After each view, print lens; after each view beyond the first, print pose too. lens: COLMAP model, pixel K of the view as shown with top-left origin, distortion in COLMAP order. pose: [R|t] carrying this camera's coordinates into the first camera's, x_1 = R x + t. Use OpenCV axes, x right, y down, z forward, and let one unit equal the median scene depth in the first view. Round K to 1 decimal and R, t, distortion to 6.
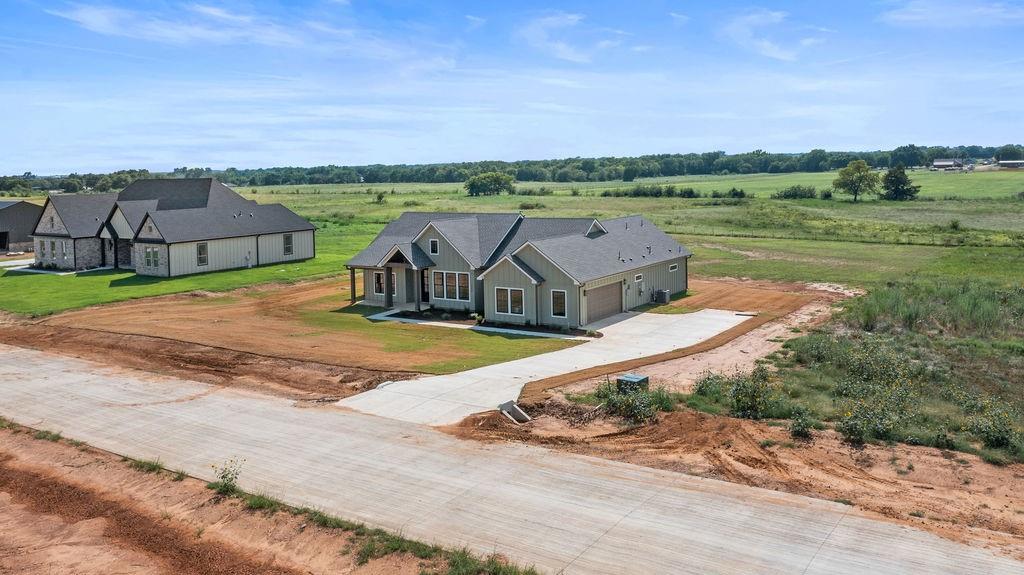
lens RADIAL K [[829.6, 0, 512.0], [0, 829.6, 287.5], [0, 0, 1]] dist [-0.019605, 0.005489]
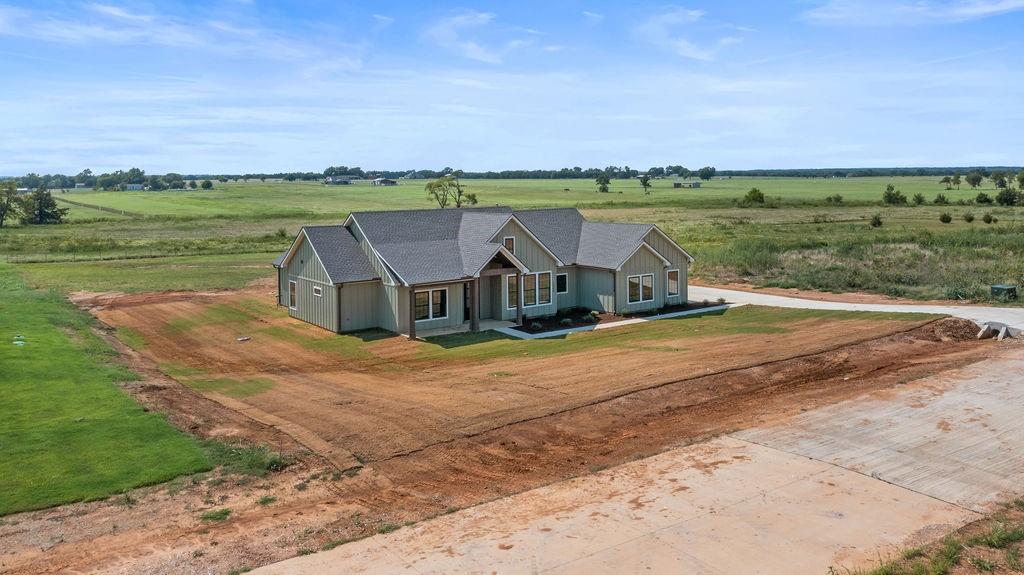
lens RADIAL K [[829.6, 0, 512.0], [0, 829.6, 287.5], [0, 0, 1]] dist [-0.019605, 0.005489]
pose [[0.359598, -0.105253, 0.927152, -0.195680], [0.141097, 0.988326, 0.057473, -0.012642], [-0.922378, 0.110152, 0.370251, 0.159868]]
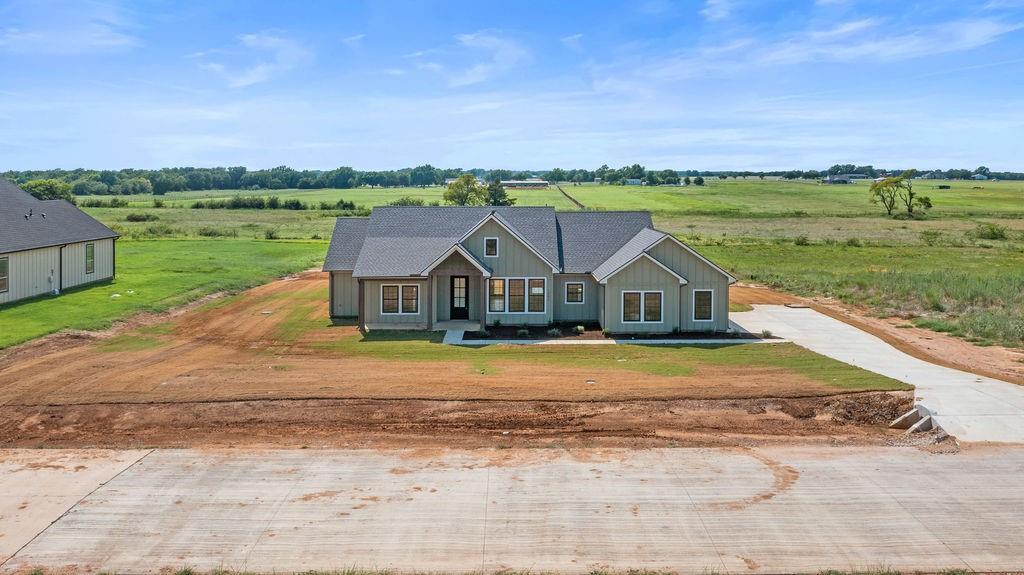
lens RADIAL K [[829.6, 0, 512.0], [0, 829.6, 287.5], [0, 0, 1]] dist [-0.019605, 0.005489]
pose [[0.829857, -0.049241, 0.555799, -0.117376], [0.060892, 0.998141, -0.002487, -0.001814], [-0.554643, 0.035907, 0.831313, 0.077977]]
